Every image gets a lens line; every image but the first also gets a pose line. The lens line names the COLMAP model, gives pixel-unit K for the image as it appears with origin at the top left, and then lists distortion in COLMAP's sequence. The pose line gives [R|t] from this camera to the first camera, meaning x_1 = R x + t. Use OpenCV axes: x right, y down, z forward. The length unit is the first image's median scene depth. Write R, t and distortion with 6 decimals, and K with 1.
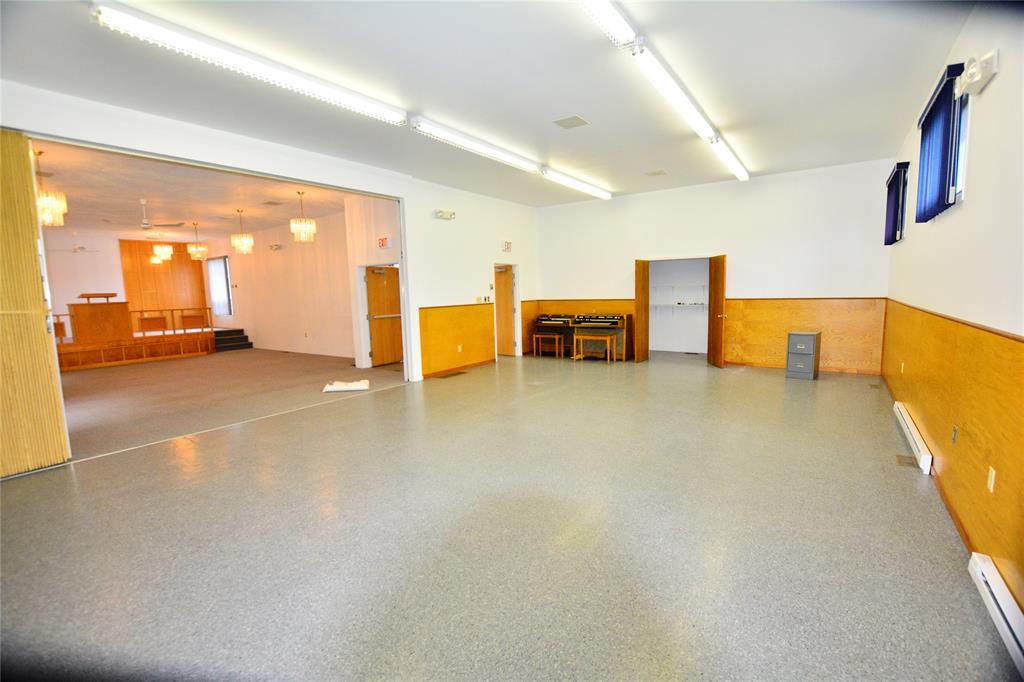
lens RADIAL K [[450.9, 0, 513.3], [0, 450.9, 343.0], [0, 0, 1]] dist [-0.023567, -0.000029]
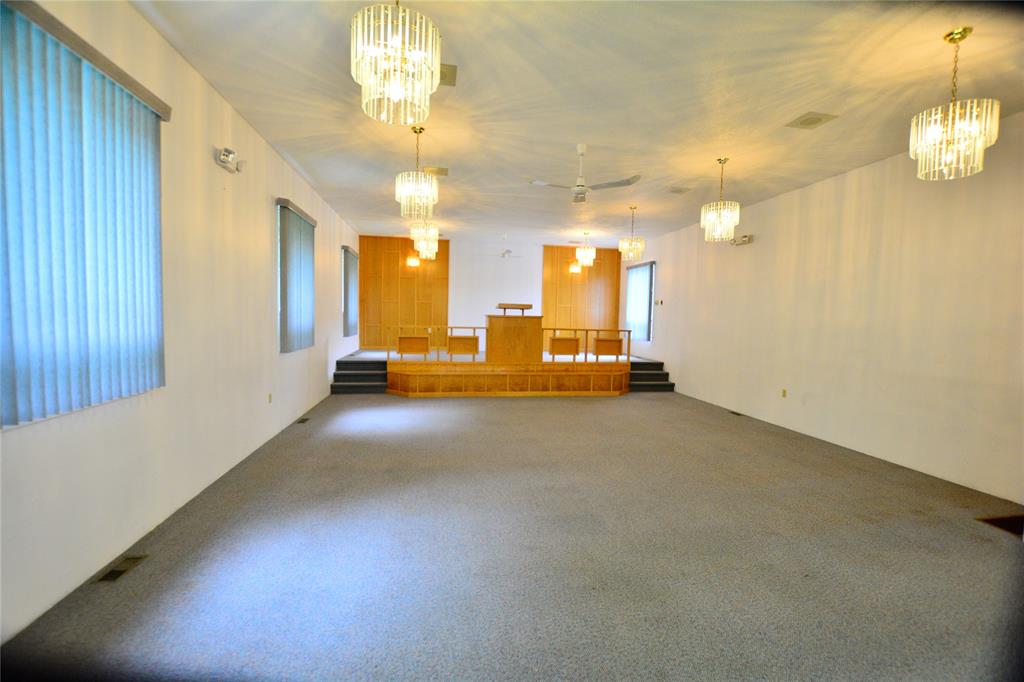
lens RADIAL K [[450.9, 0, 511.3], [0, 450.9, 343.7], [0, 0, 1]] dist [-0.023567, -0.000029]
pose [[0.702746, 0.091925, -0.705477, -0.313400], [-0.127558, 0.991829, 0.002173, -0.036158], [0.699912, 0.088462, 0.708729, 0.367050]]
